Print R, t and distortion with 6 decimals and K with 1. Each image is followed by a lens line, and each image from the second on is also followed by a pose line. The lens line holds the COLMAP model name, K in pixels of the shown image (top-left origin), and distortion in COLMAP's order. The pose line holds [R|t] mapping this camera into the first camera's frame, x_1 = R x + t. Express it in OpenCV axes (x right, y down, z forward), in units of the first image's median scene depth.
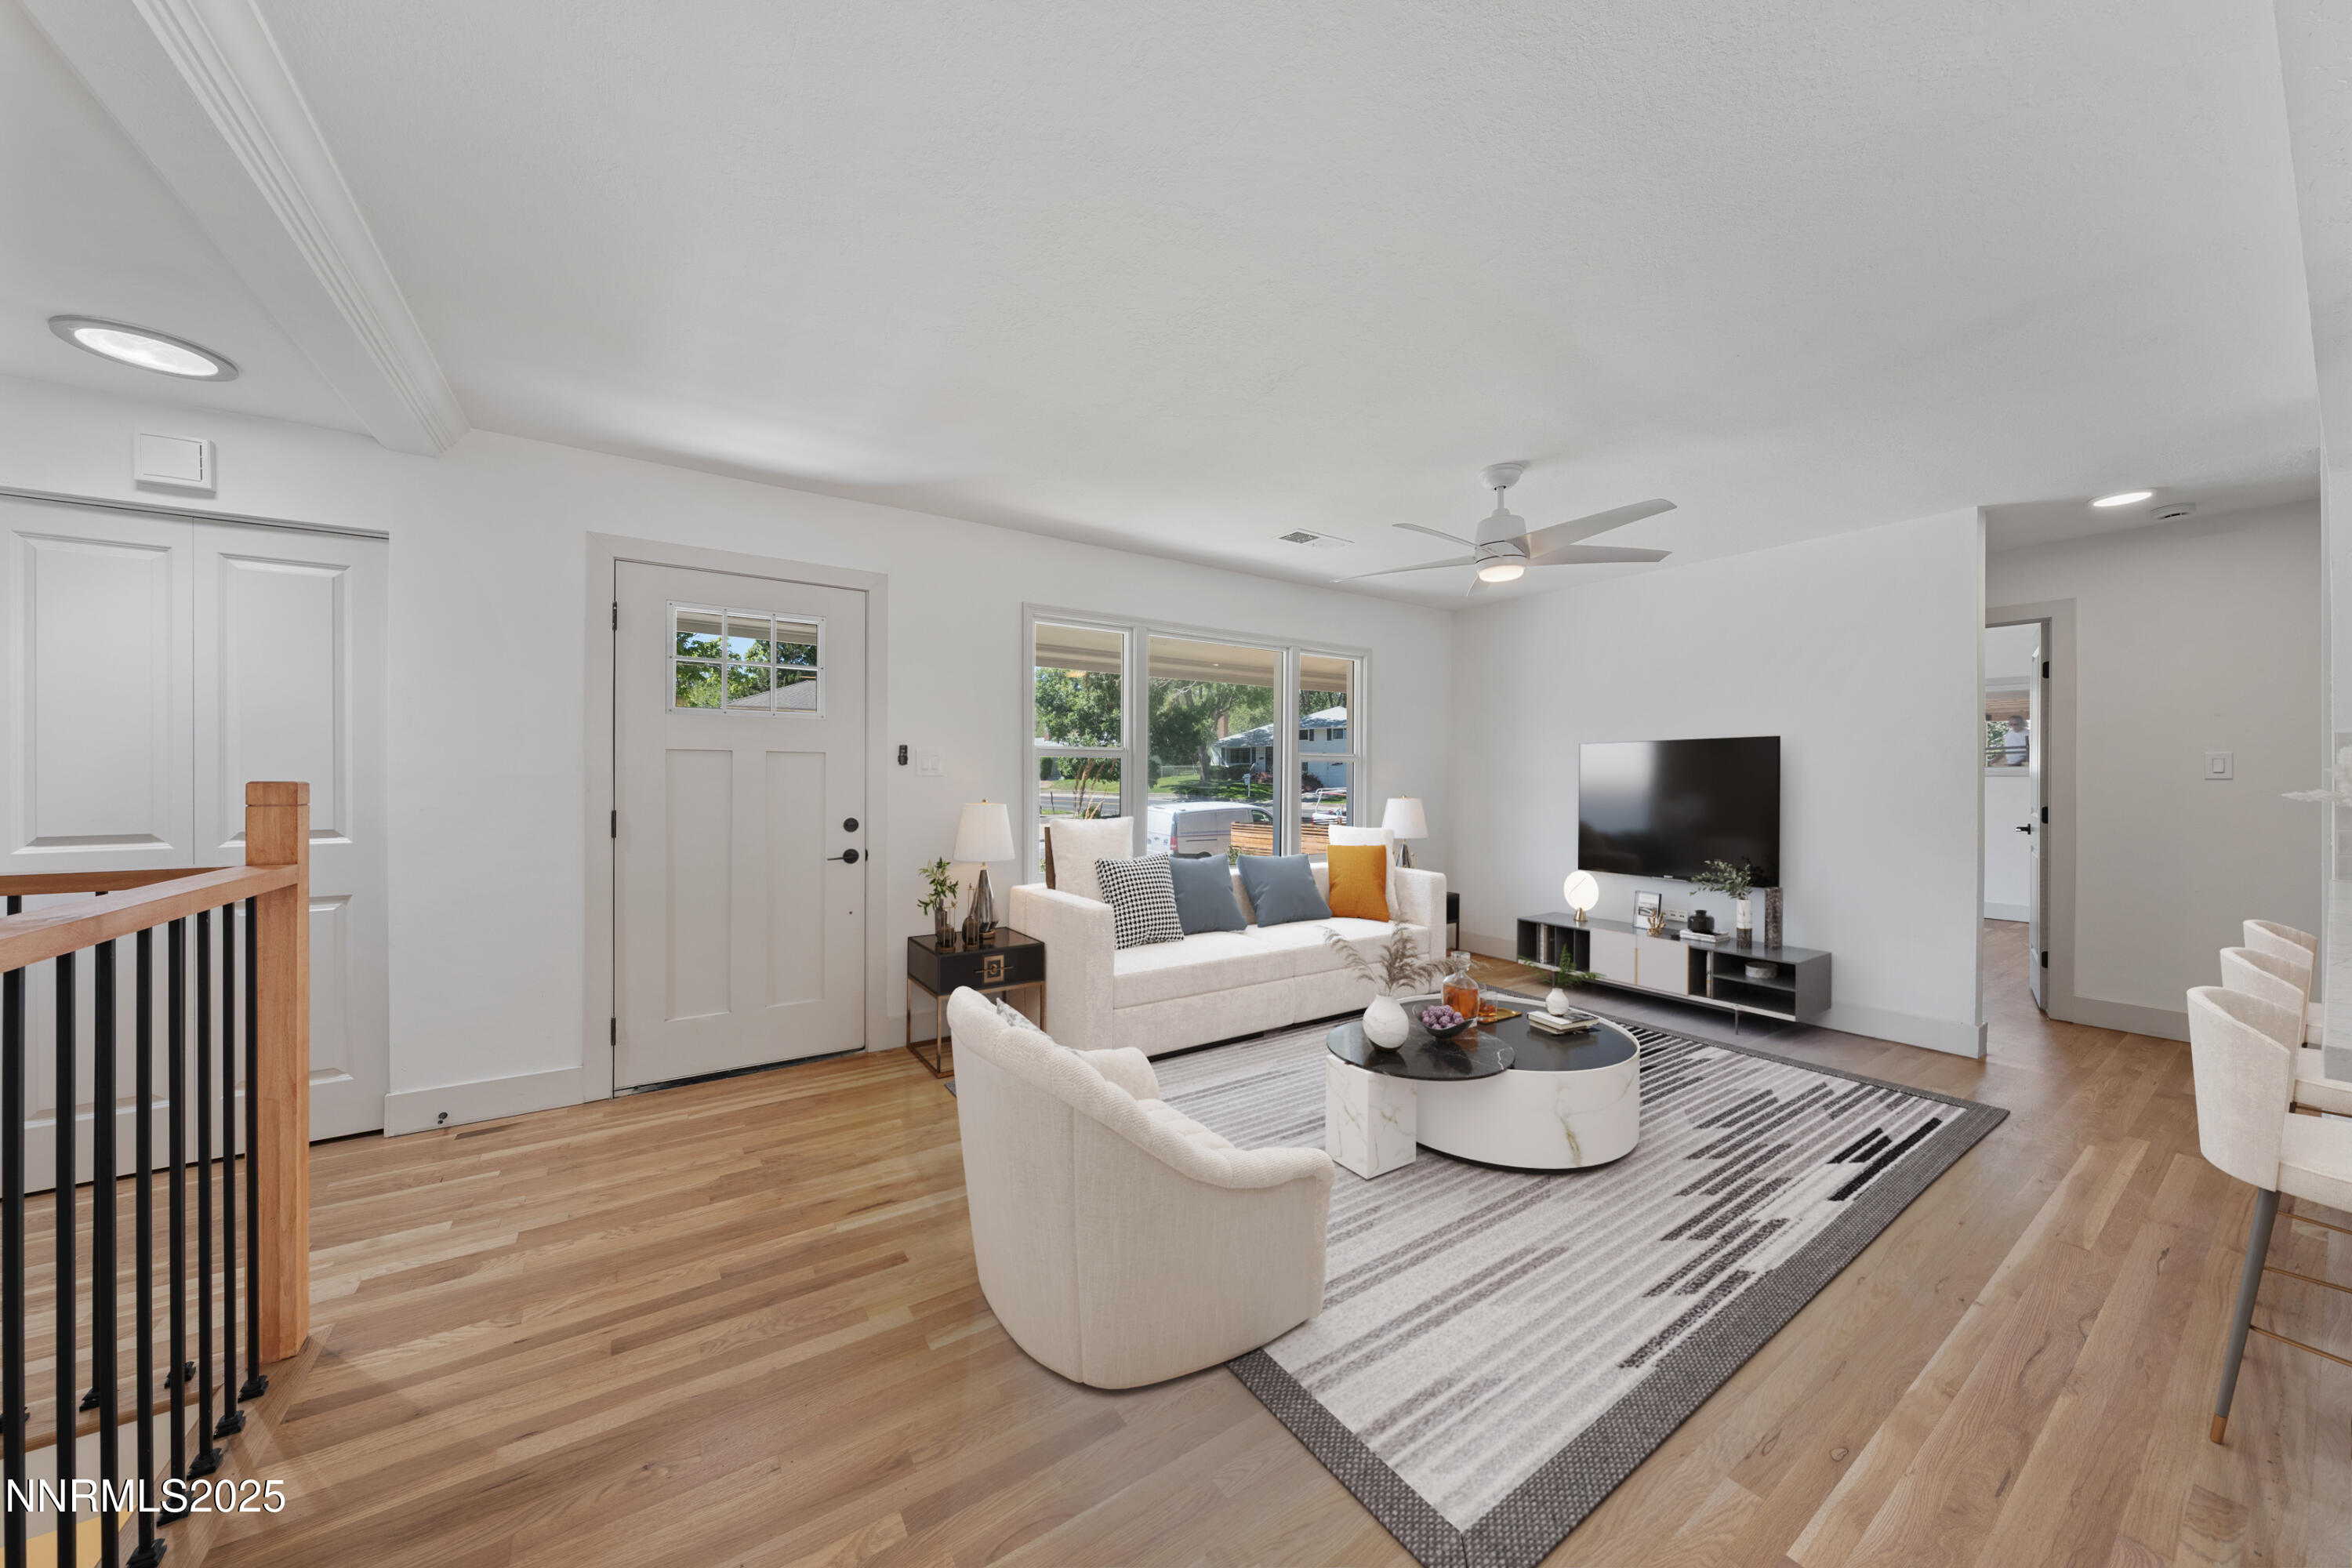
lens RADIAL K [[800.7, 0, 1173.3], [0, 800.7, 775.7], [0, 0, 1]] dist [-0.000804, -0.000379]
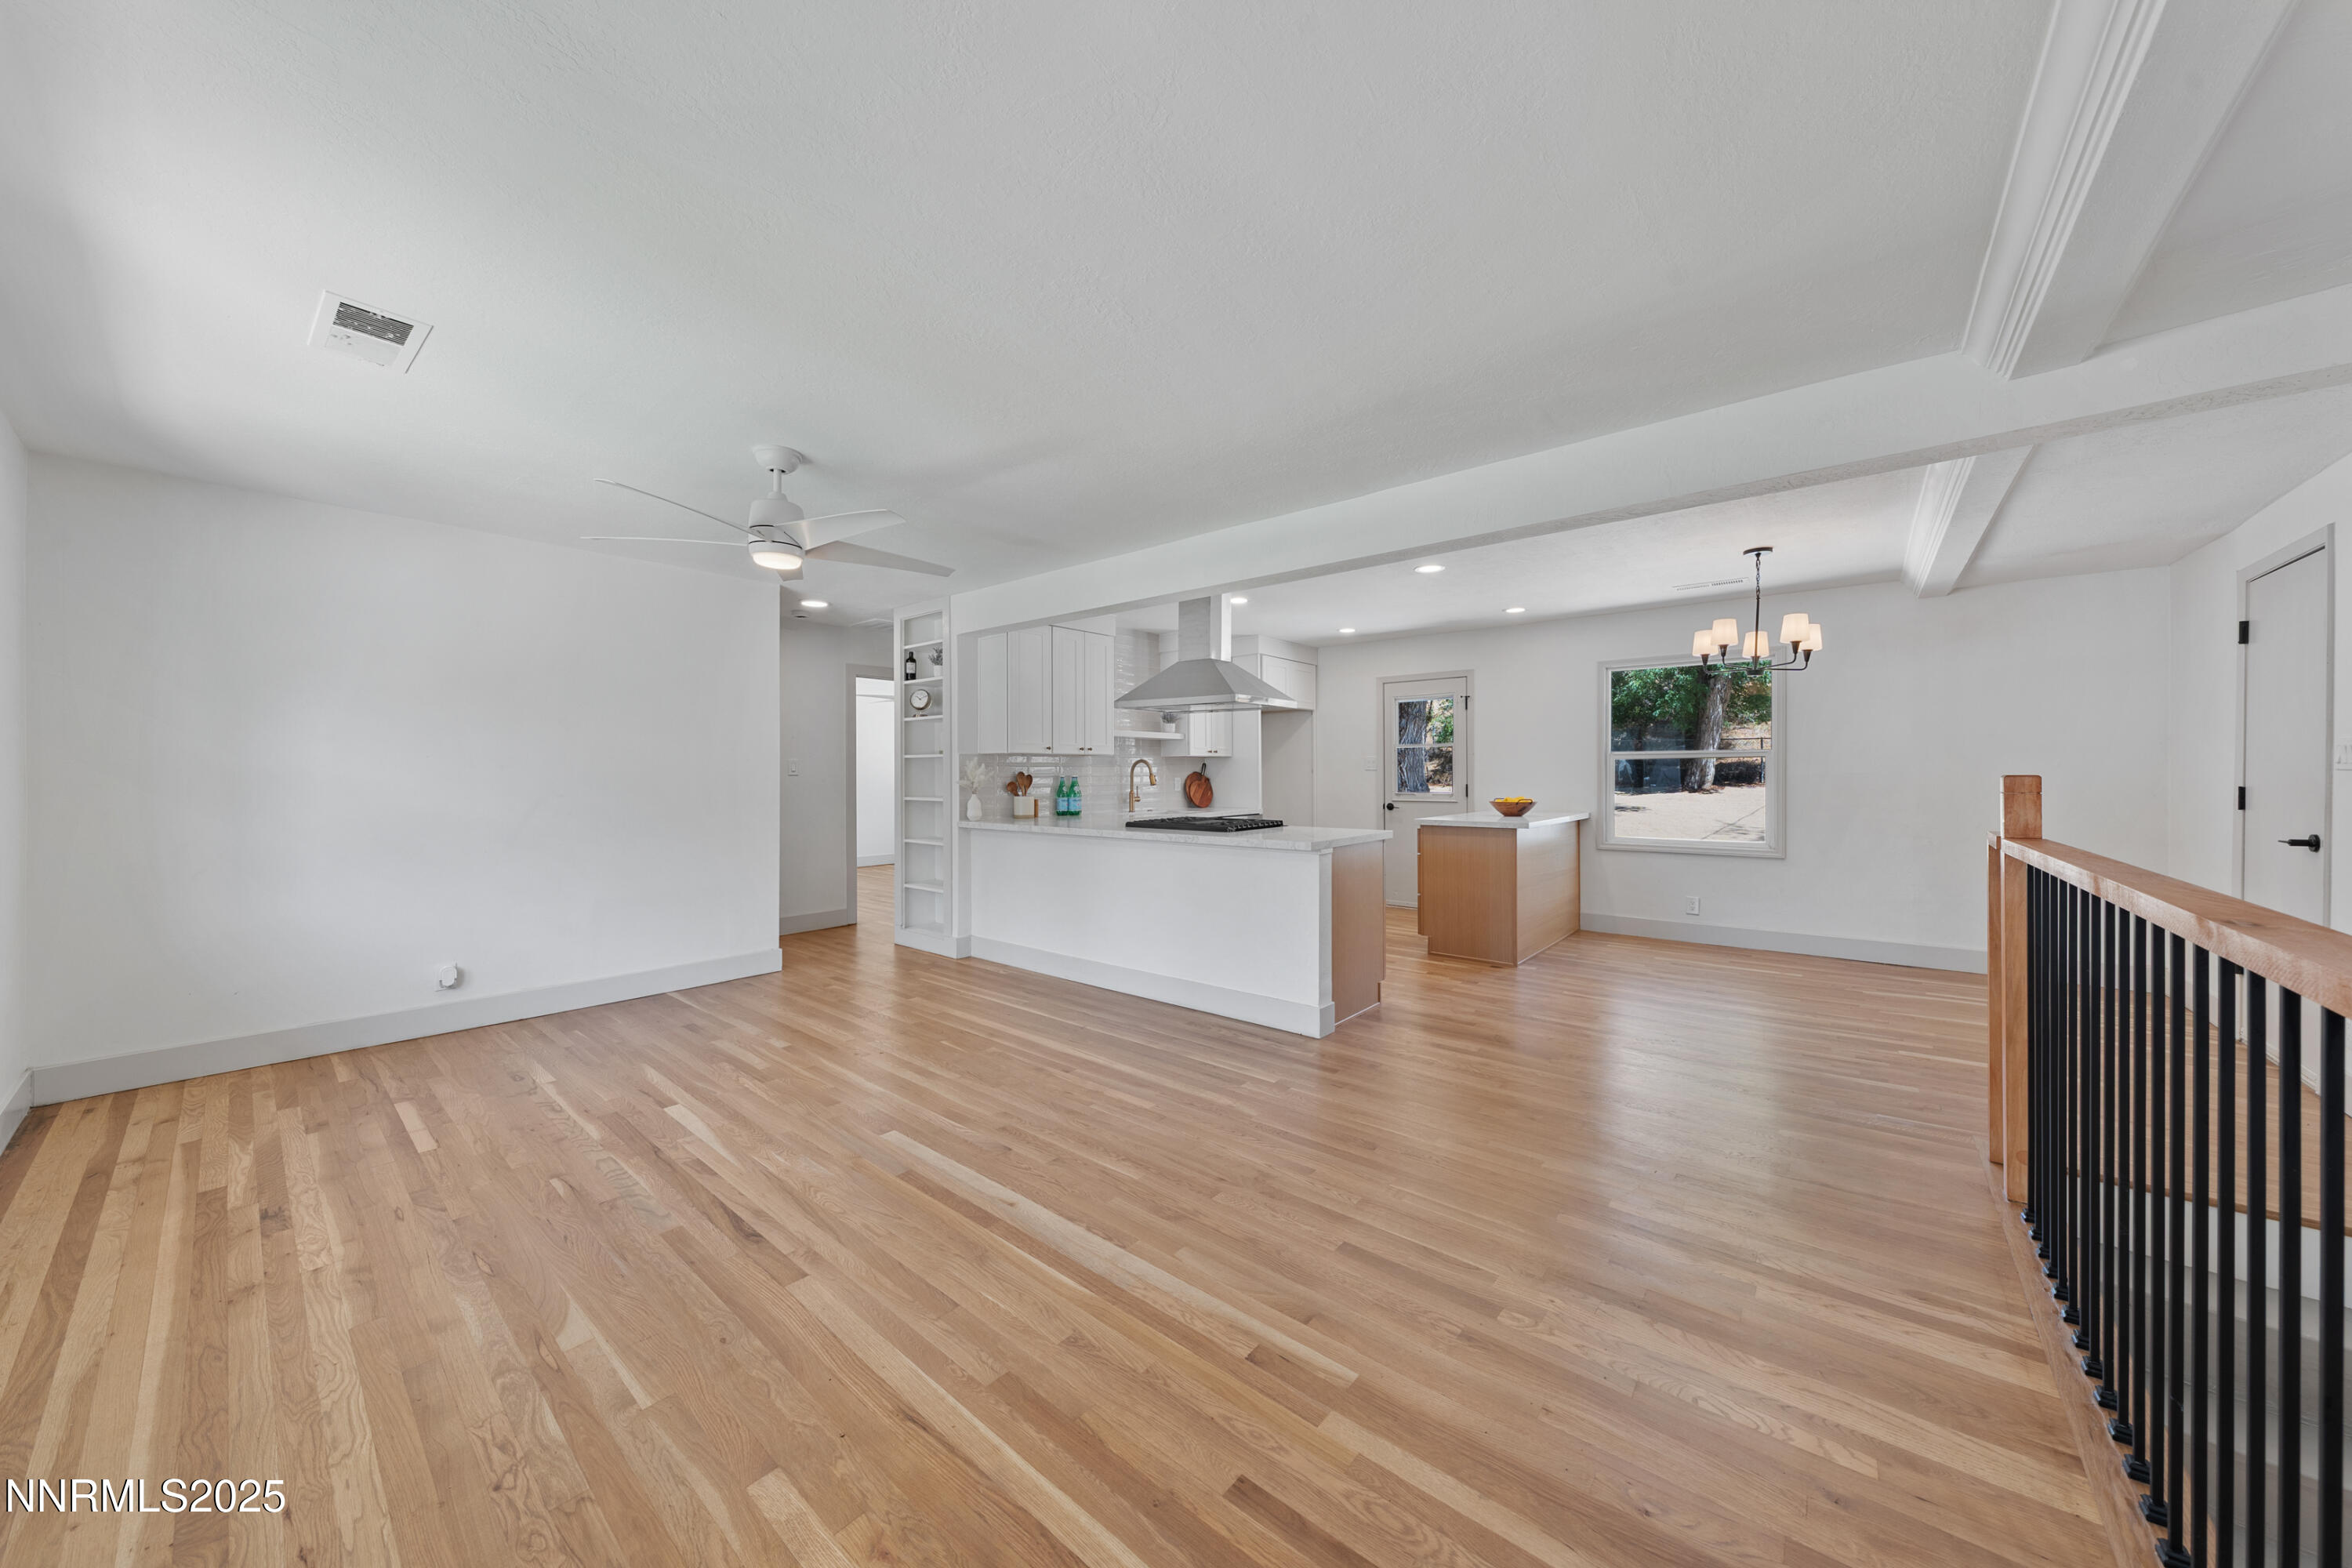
lens RADIAL K [[800.7, 0, 1174.5], [0, 800.7, 776.8], [0, 0, 1]] dist [-0.000804, -0.000379]
pose [[-0.280151, -0.004055, 0.959948, -0.637671], [-0.000386, 0.999991, 0.004111, 0.000065], [-0.959956, 0.000781, -0.280150, 0.816502]]
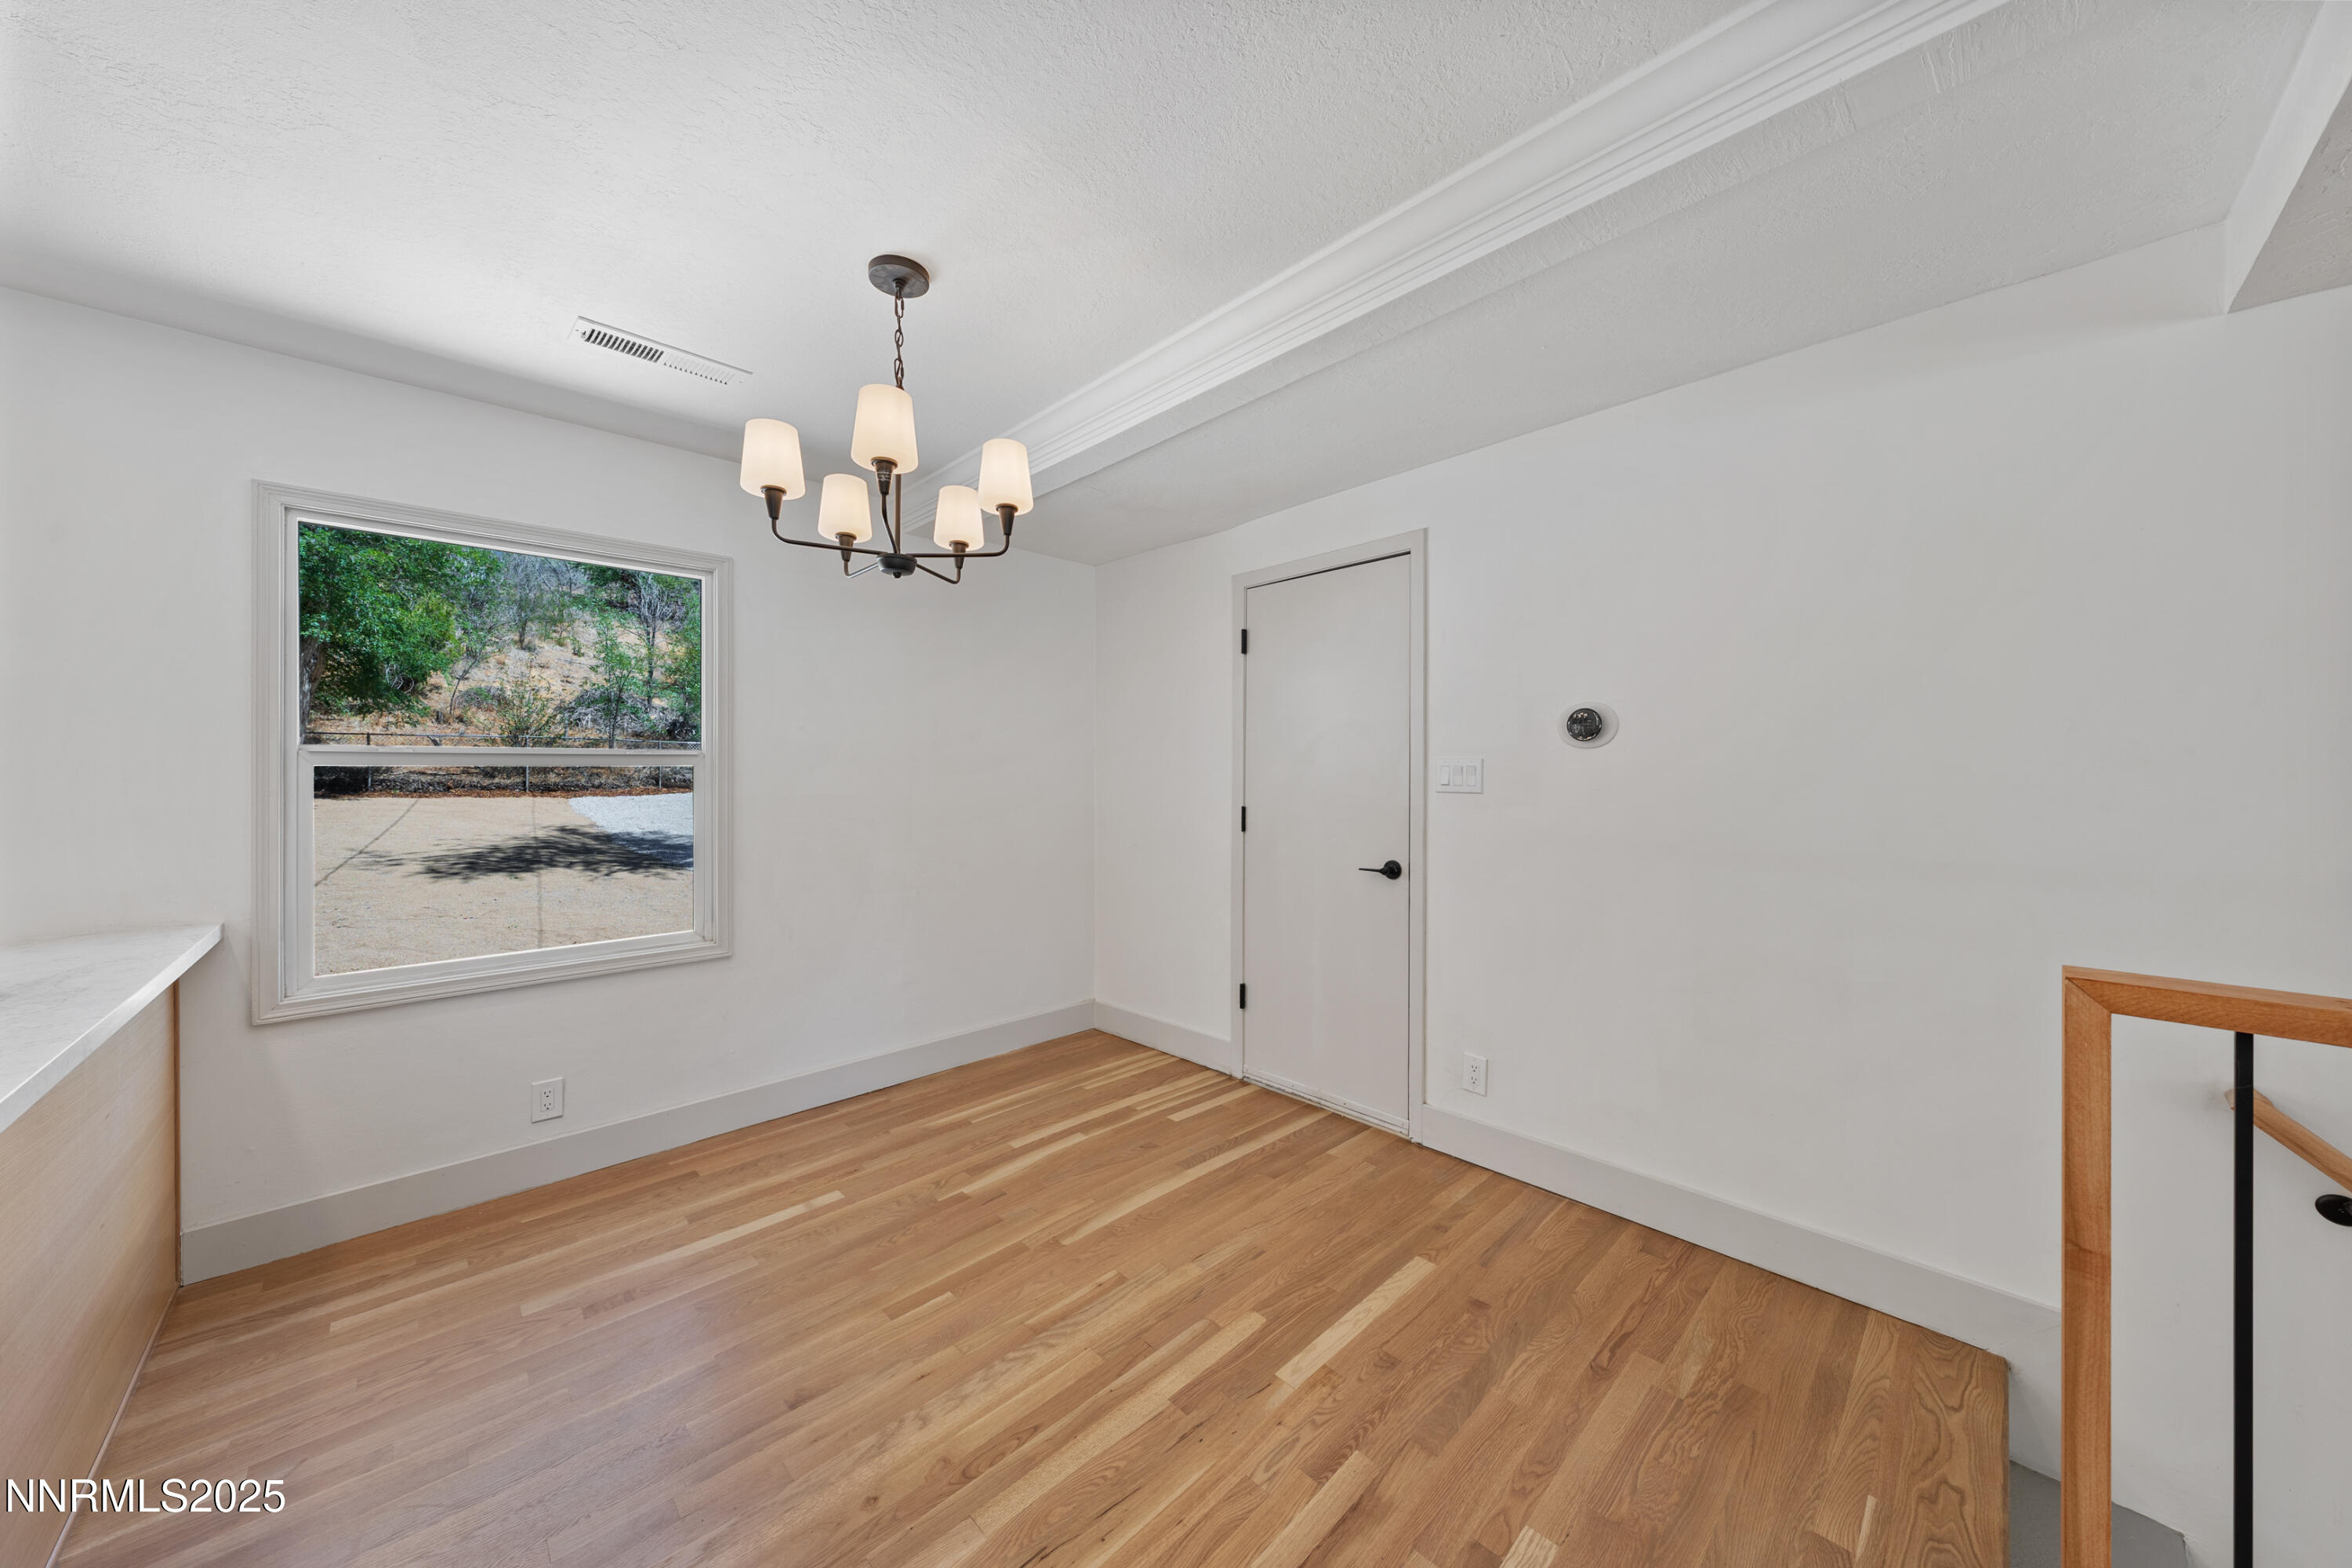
lens RADIAL K [[800.7, 0, 1171.0], [0, 800.7, 774.1], [0, 0, 1]] dist [-0.000804, -0.000379]
pose [[-0.985296, 0.002260, -0.170844, 0.318446], [0.002354, 0.999997, -0.000350, -0.025465], [0.170842, -0.000747, -0.985298, 0.057334]]
